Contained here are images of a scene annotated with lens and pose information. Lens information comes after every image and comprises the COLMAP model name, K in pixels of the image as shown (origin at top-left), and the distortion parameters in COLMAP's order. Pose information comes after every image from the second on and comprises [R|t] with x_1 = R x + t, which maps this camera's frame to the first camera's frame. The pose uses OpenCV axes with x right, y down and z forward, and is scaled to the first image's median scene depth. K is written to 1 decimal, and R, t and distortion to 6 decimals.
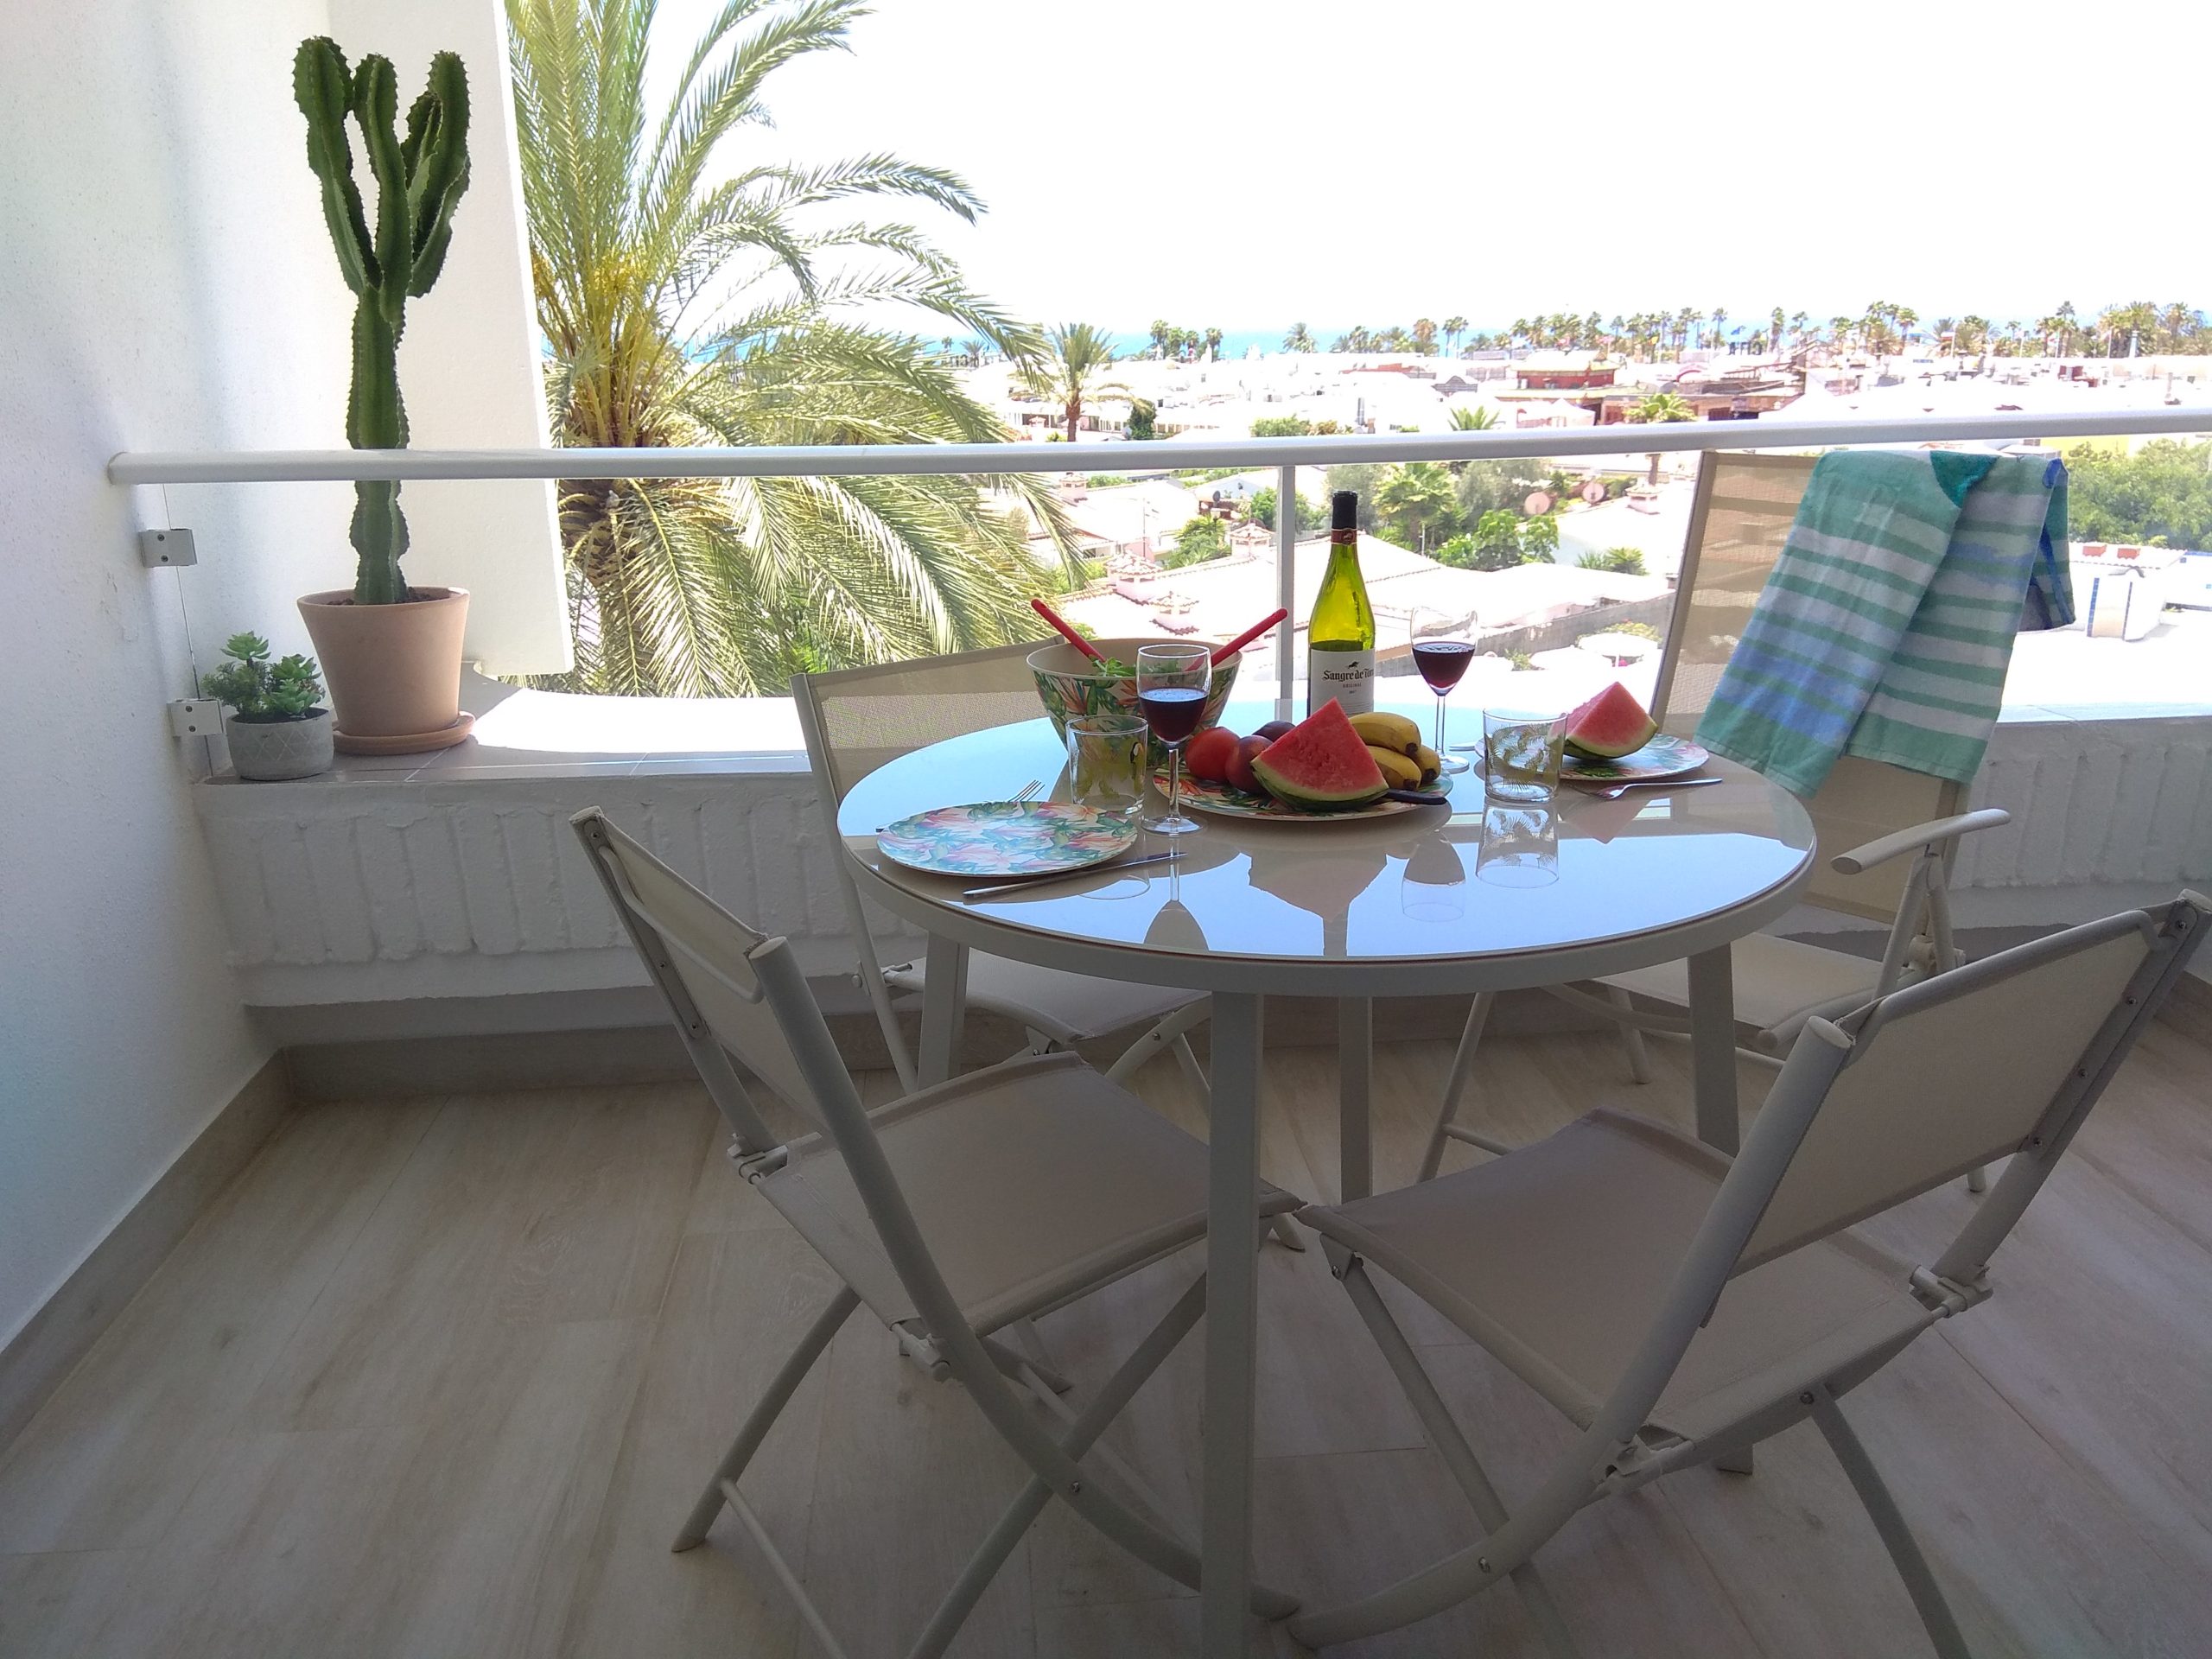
lens RADIAL K [[1726.3, 0, 1105.6], [0, 1726.3, 815.4], [0, 0, 1]] dist [0.100841, -0.158819]
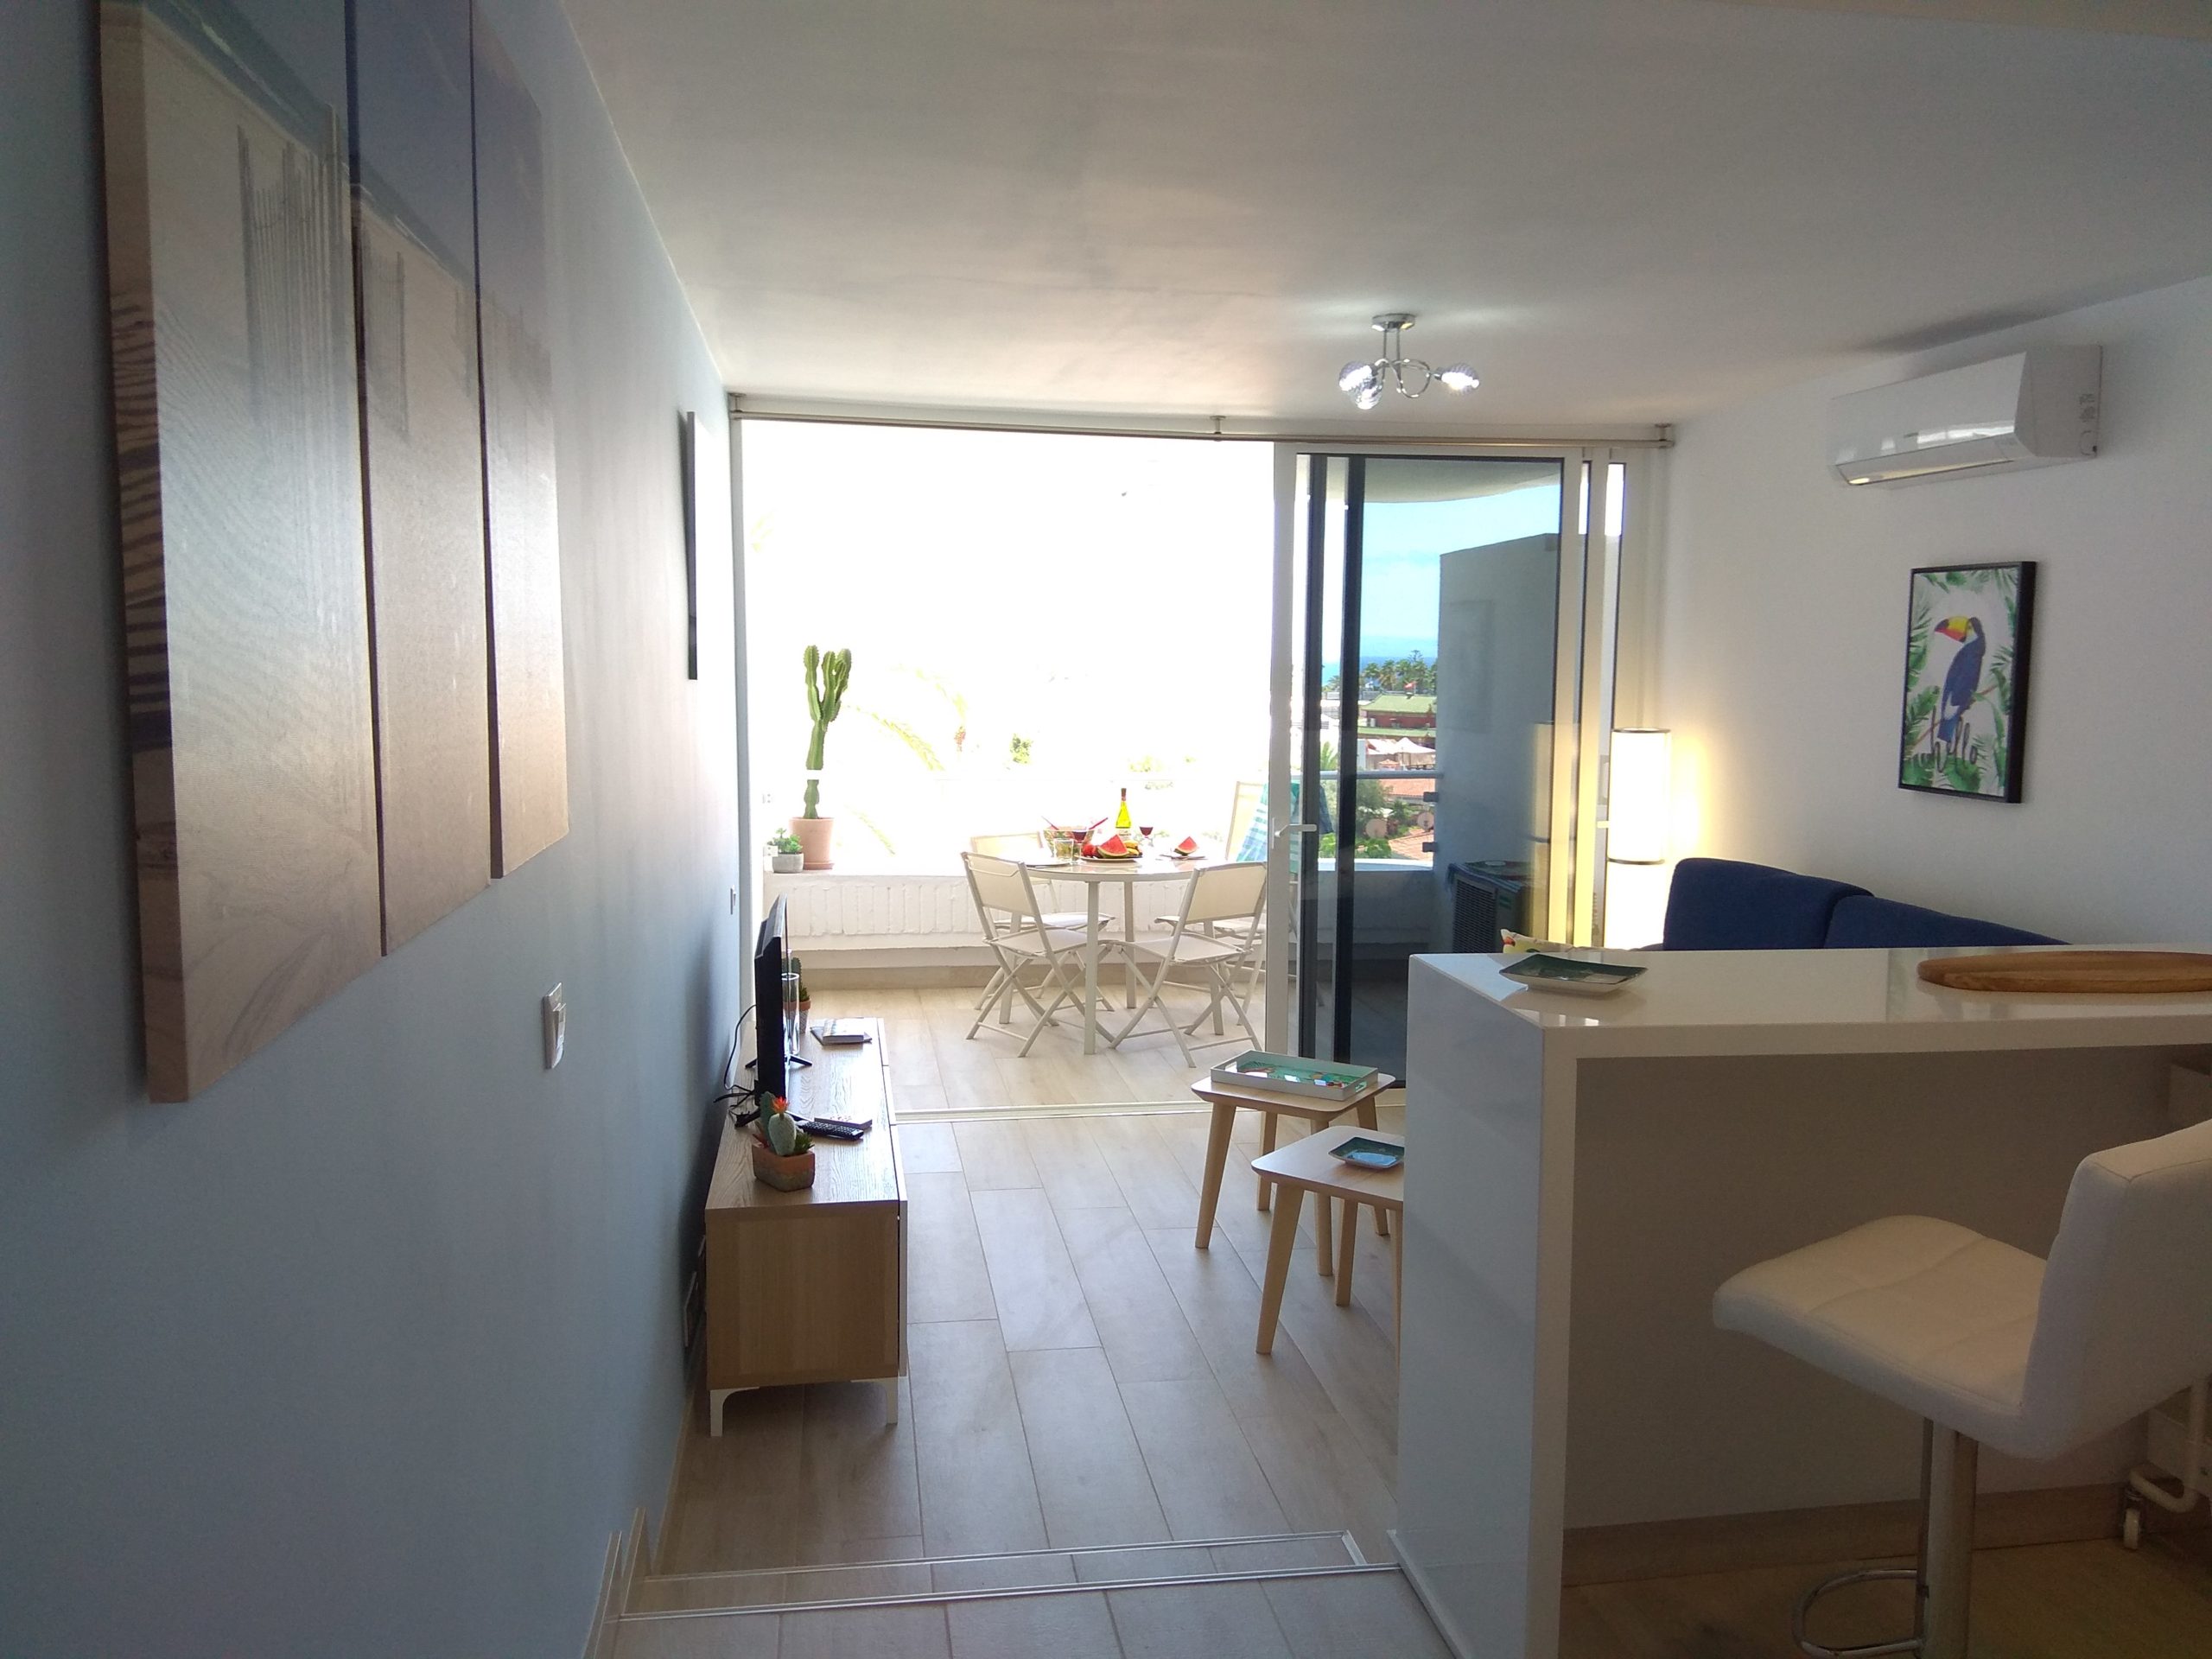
lens RADIAL K [[1705.6, 0, 1100.7], [0, 1705.6, 822.5], [0, 0, 1]] dist [0.126114, -0.225650]
pose [[0.997318, 0.021596, 0.069924, -0.122775], [-0.008829, 0.983995, -0.177979, 0.396181], [-0.072649, 0.176884, 0.981547, -1.895592]]
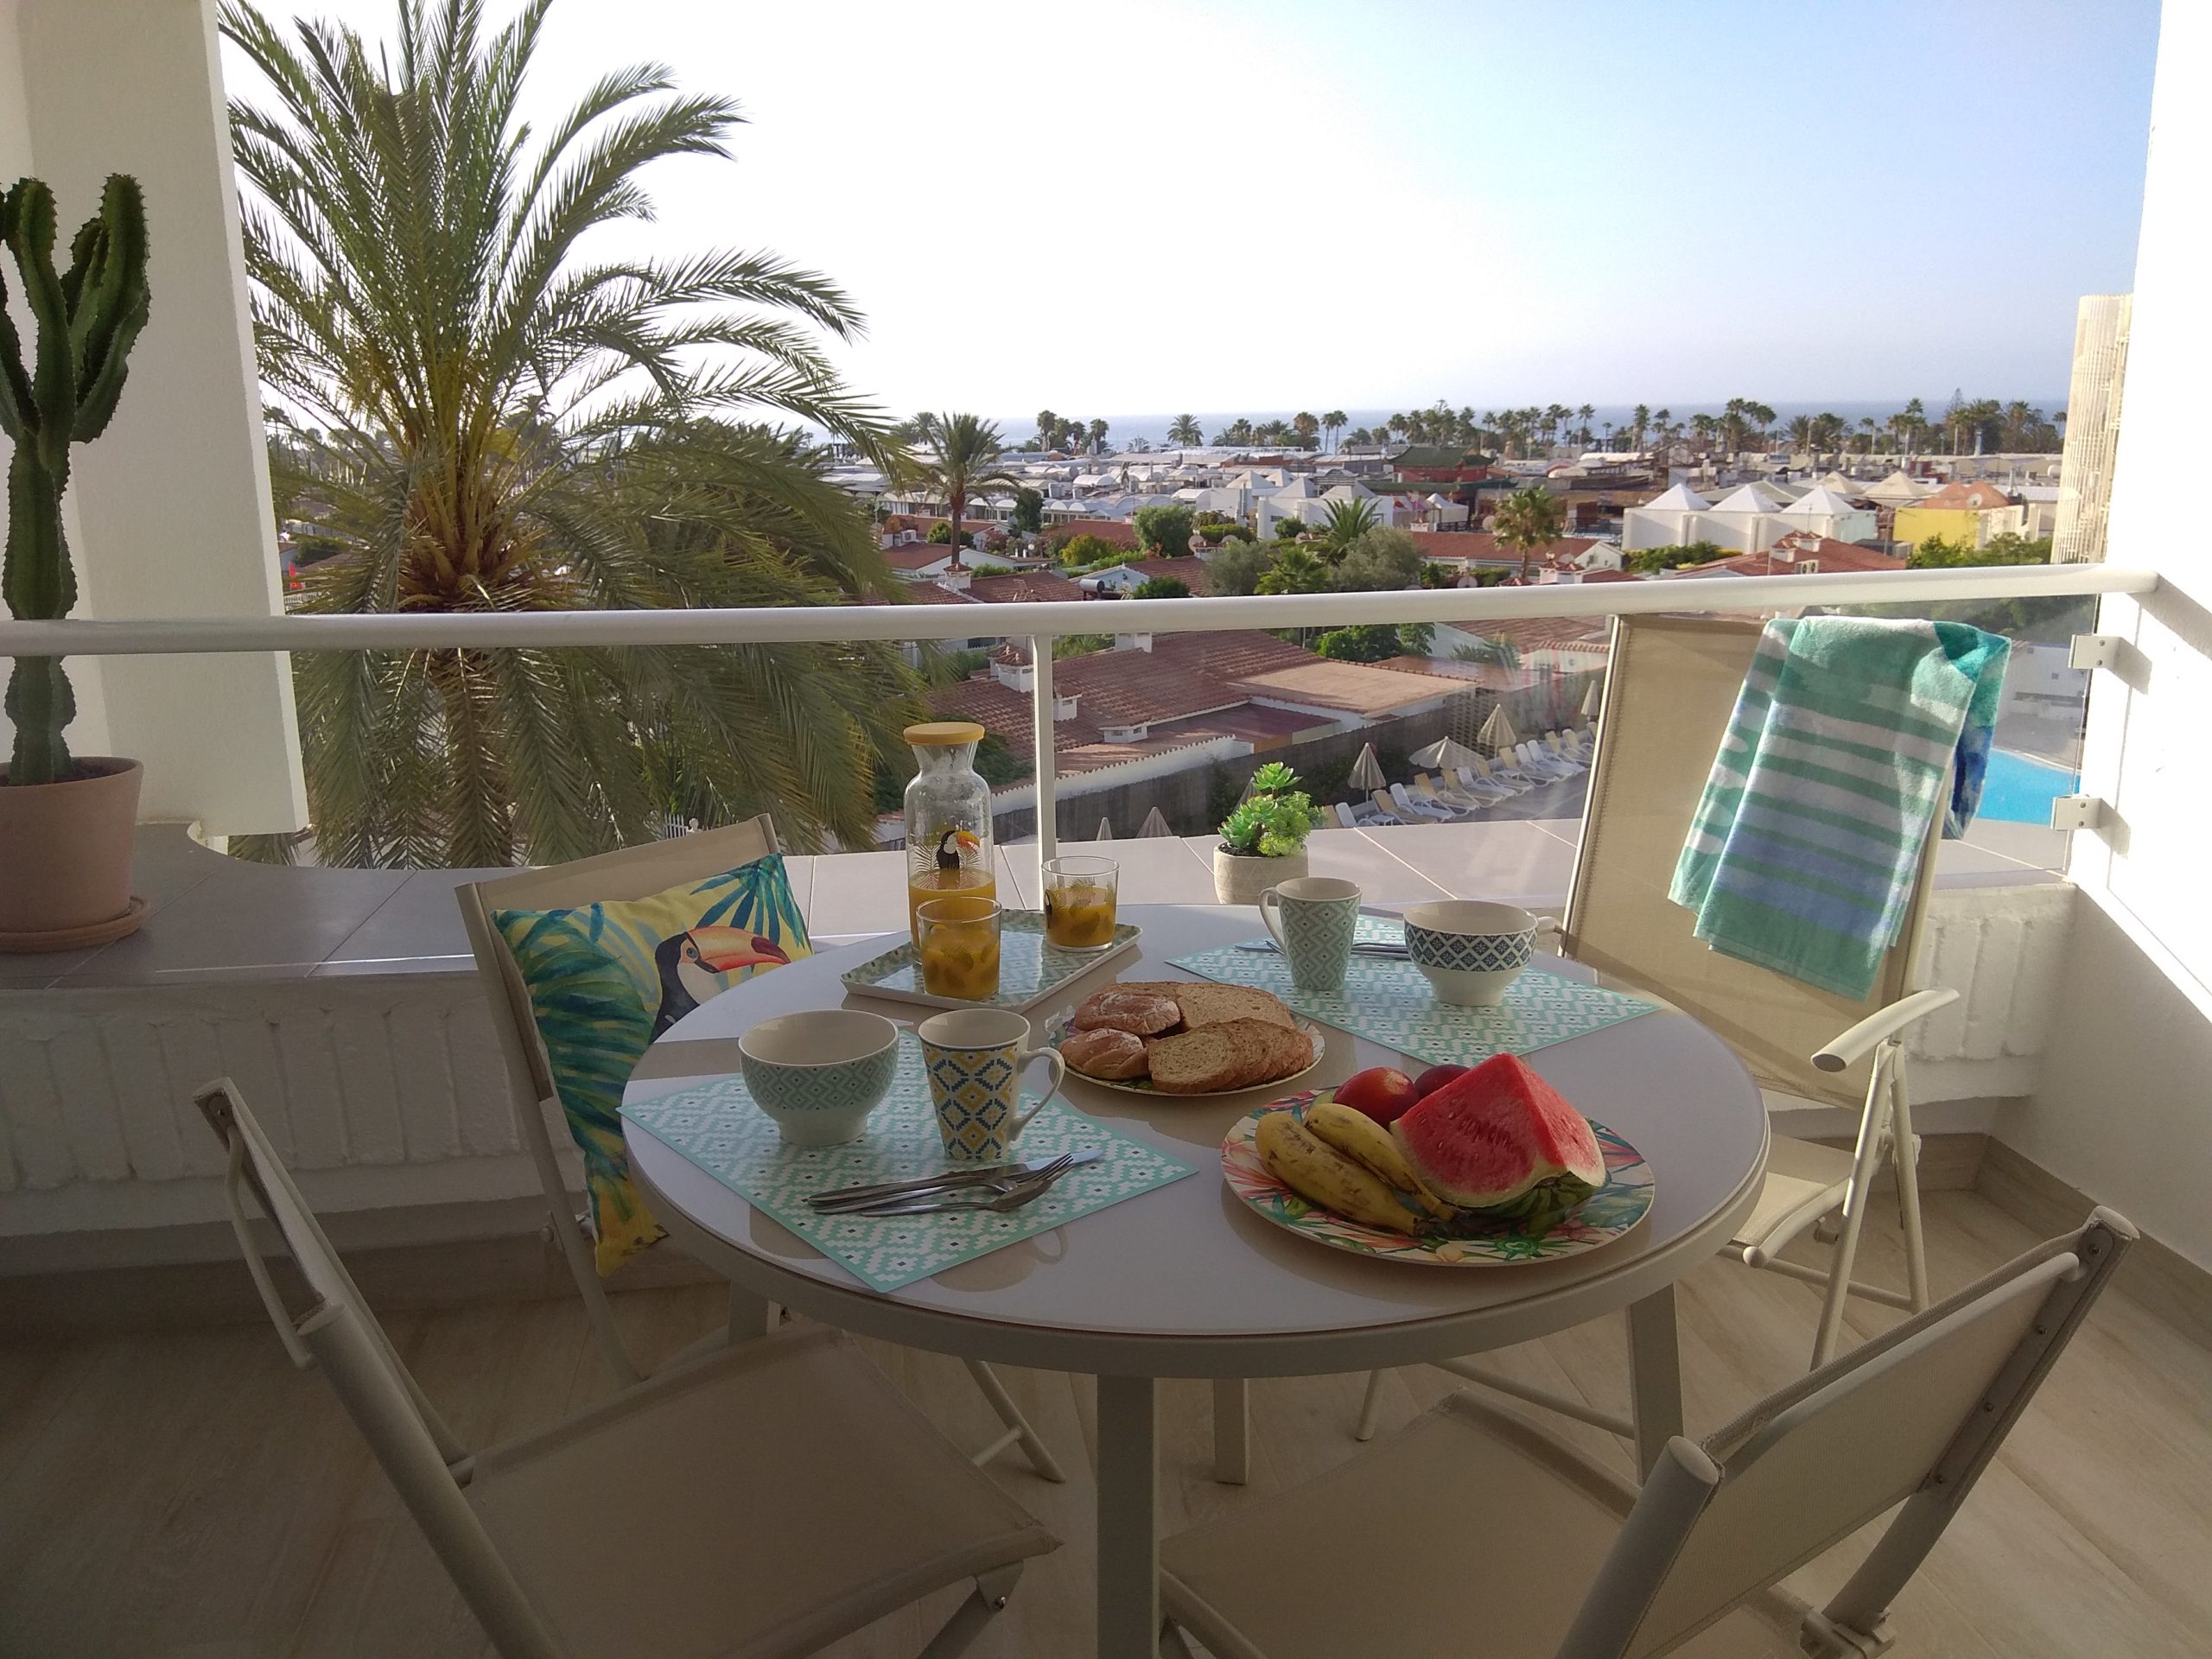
lens RADIAL K [[1725.3, 0, 1095.0], [0, 1725.3, 840.9], [0, 0, 1]] dist [0.076745, -0.098782]
pose [[0.998338, -0.007700, 0.057112, 0.070110], [0.009684, 0.999356, -0.034545, -0.053716], [-0.056810, 0.035041, 0.997770, 0.078811]]
